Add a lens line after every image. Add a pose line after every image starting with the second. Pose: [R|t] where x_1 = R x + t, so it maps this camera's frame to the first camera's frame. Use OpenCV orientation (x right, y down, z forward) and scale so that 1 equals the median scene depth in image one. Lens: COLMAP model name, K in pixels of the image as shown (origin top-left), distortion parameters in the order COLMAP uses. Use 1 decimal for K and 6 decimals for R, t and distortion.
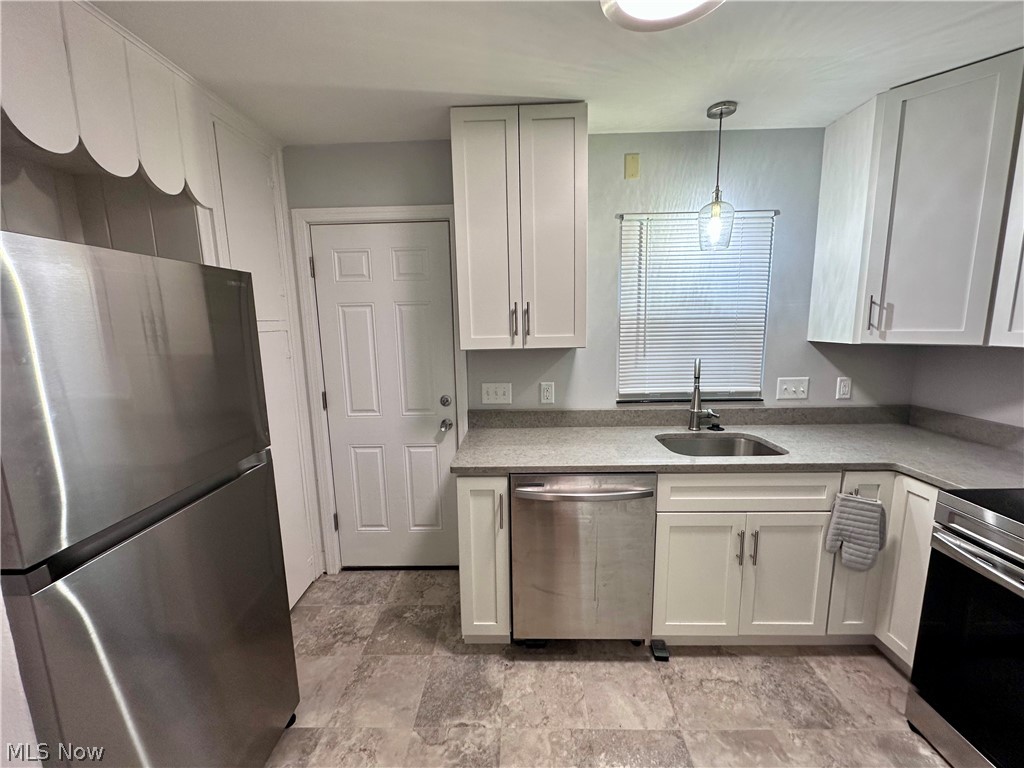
lens RADIAL K [[408.7, 0, 512.0], [0, 408.7, 384.0], [0, 0, 1]] dist [0.000357, 0.000183]
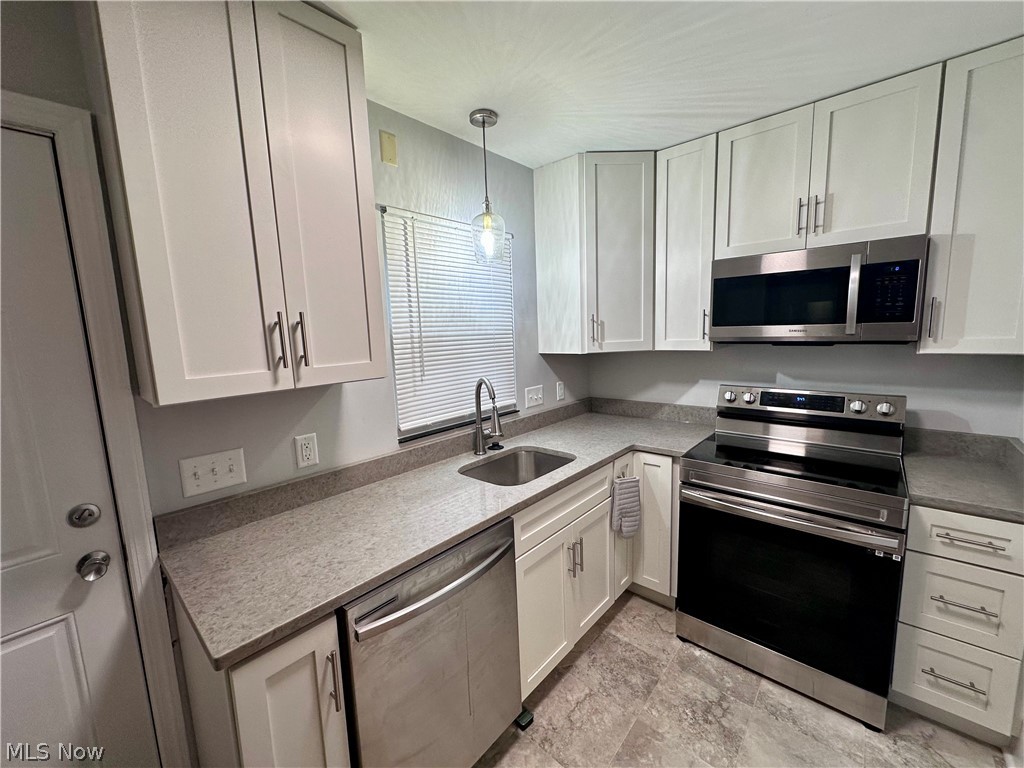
lens RADIAL K [[408.7, 0, 512.0], [0, 408.7, 384.0], [0, 0, 1]] dist [0.000357, 0.000183]
pose [[0.647501, -0.105544, 0.754721, -0.216878], [0.139669, 0.990023, 0.018624, -0.059209], [-0.749156, 0.093352, 0.655782, 0.356597]]
